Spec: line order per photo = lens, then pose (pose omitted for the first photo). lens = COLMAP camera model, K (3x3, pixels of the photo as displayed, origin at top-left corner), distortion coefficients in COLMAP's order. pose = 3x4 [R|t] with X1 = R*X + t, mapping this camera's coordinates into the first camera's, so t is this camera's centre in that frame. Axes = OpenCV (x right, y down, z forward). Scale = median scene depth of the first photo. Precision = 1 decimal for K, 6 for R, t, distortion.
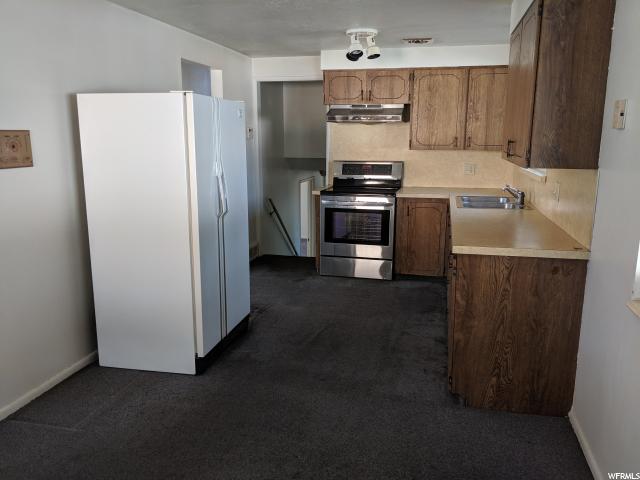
lens RADIAL K [[520.3, 0, 322.6], [0, 520.3, 242.3], [0, 0, 1]] dist [0.082468, -0.131997]
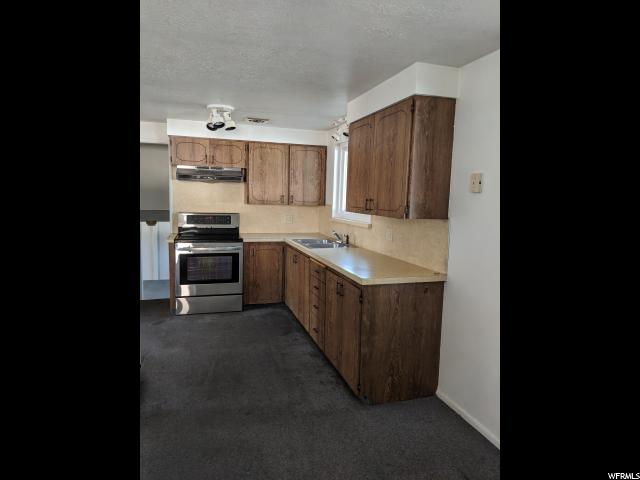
lens RADIAL K [[391.2, 0, 320.0], [0, 391.2, 240.0], [0, 0, 1]] dist [0.039274, -0.001310]
pose [[0.860675, -0.039100, 0.507651, -0.197701], [0.081516, 0.994768, -0.061584, -0.023684], [-0.502586, 0.094386, 0.859359, 0.135541]]
